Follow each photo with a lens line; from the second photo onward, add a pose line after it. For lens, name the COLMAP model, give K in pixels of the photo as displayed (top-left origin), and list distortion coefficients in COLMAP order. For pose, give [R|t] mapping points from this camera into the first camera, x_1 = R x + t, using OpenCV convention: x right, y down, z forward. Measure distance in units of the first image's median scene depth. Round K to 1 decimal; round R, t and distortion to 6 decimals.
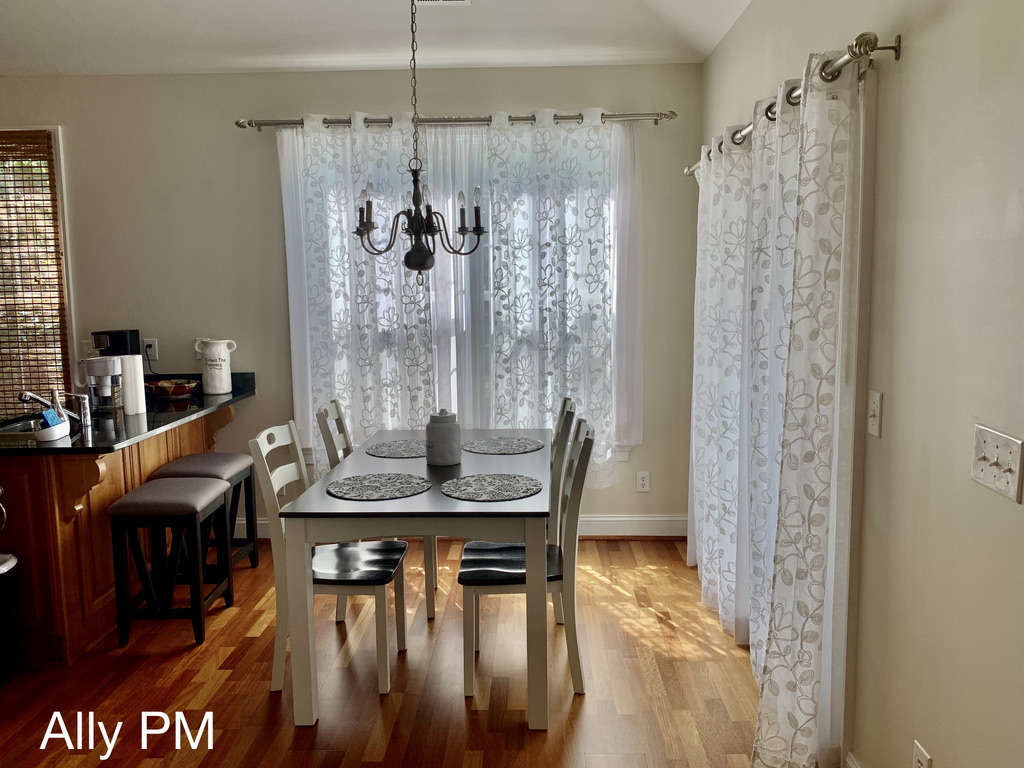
lens RADIAL K [[793.4, 0, 508.7], [0, 793.4, 375.9], [0, 0, 1]] dist [0.165692, -0.361420]
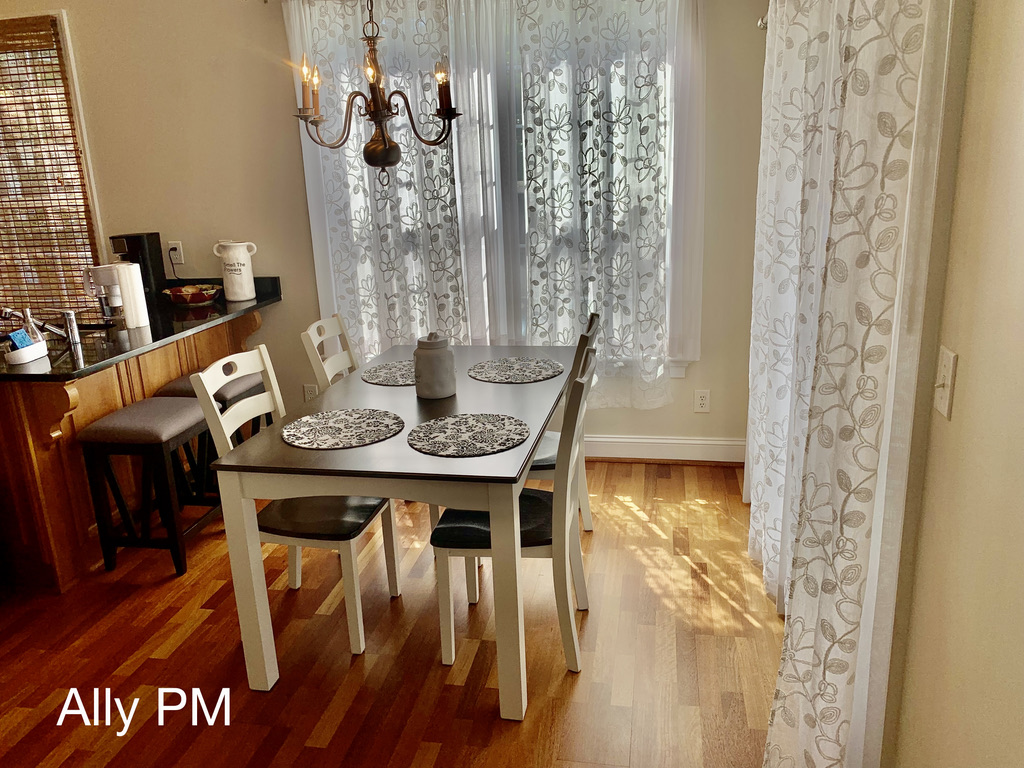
lens RADIAL K [[764.2, 0, 511.0], [0, 764.2, 368.8], [0, 0, 1]] dist [0.084359, -0.141180]
pose [[0.987239, 0.014810, -0.158553, 0.099736], [0.009124, 0.988770, 0.149169, -0.031385], [0.158981, -0.148712, 0.976017, 0.159214]]
